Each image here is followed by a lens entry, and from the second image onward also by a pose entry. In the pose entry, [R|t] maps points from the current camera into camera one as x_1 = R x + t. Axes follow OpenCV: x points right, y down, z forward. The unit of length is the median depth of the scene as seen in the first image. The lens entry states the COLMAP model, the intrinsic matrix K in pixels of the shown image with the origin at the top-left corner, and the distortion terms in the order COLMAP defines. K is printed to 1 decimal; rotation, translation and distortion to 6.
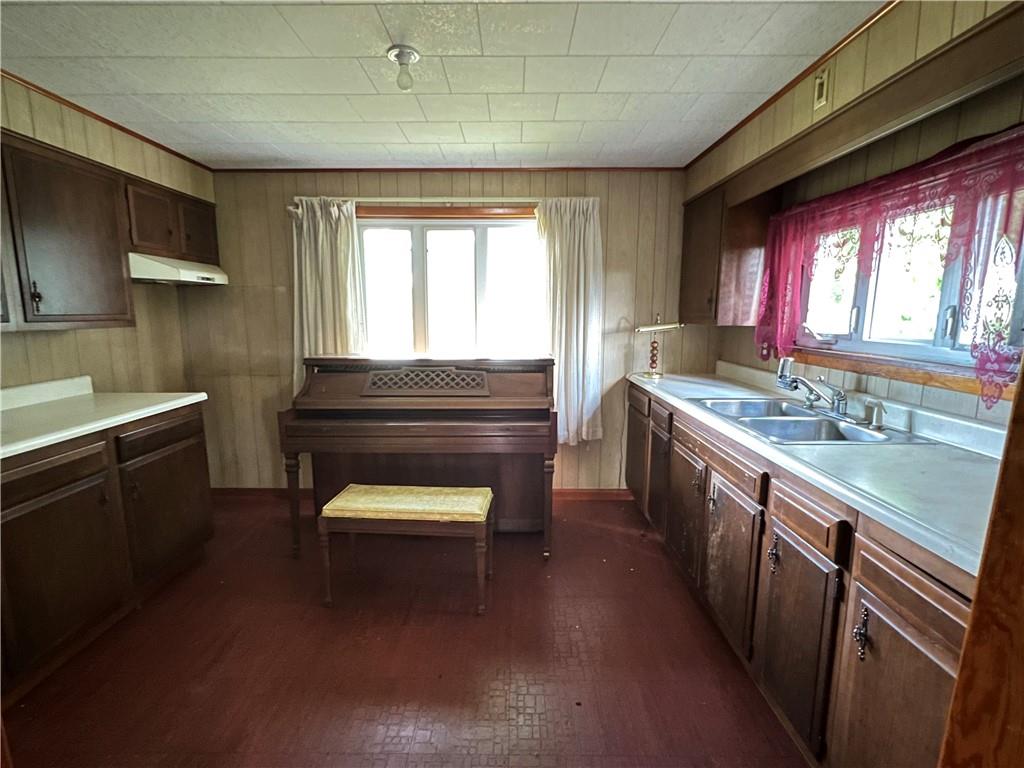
lens RADIAL K [[489.4, 0, 512.0], [0, 489.4, 384.0], [0, 0, 1]] dist [-0.000961, -0.000232]
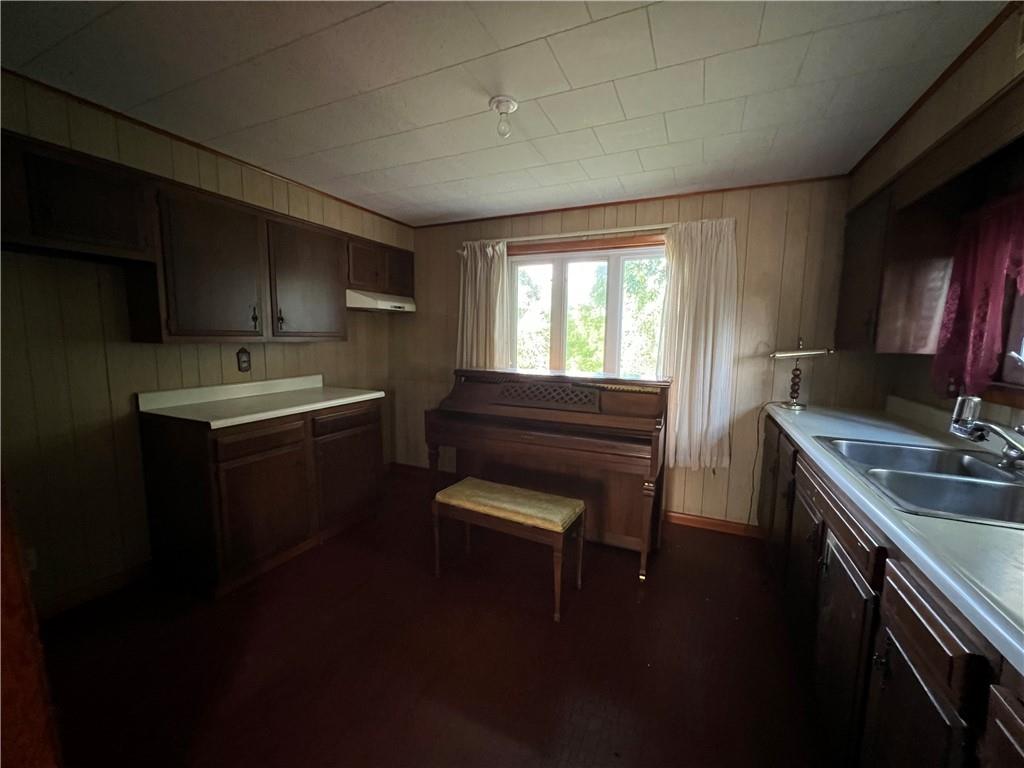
lens RADIAL K [[412.0, 0, 511.6], [0, 412.0, 381.9], [0, 0, 1]] dist [-0.003522, -0.000002]
pose [[0.911103, 0.057456, -0.408154, 0.141419], [-0.072431, 0.997146, -0.021316, -0.009528], [0.405764, 0.048984, 0.912664, 0.108989]]
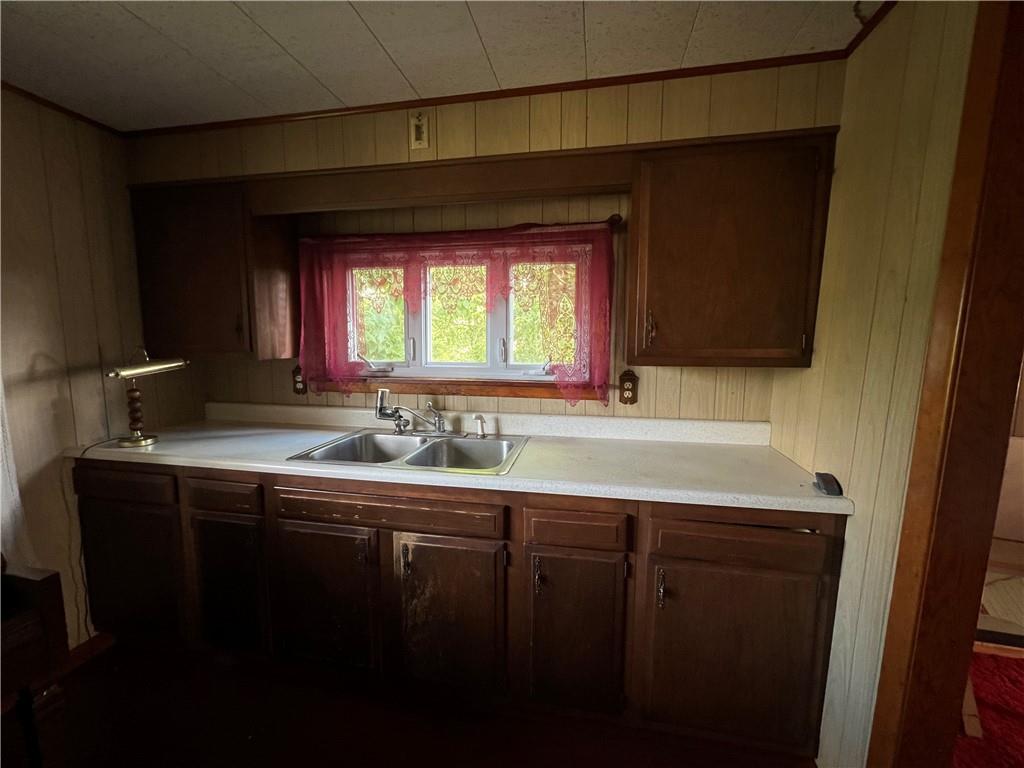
lens RADIAL K [[412.0, 0, 511.6], [0, 412.0, 381.9], [0, 0, 1]] dist [-0.003522, -0.000002]
pose [[0.197441, -0.108341, 0.974310, -0.158709], [0.142886, 0.986441, 0.080734, -0.078612], [-0.969846, 0.123275, 0.210244, 0.455538]]
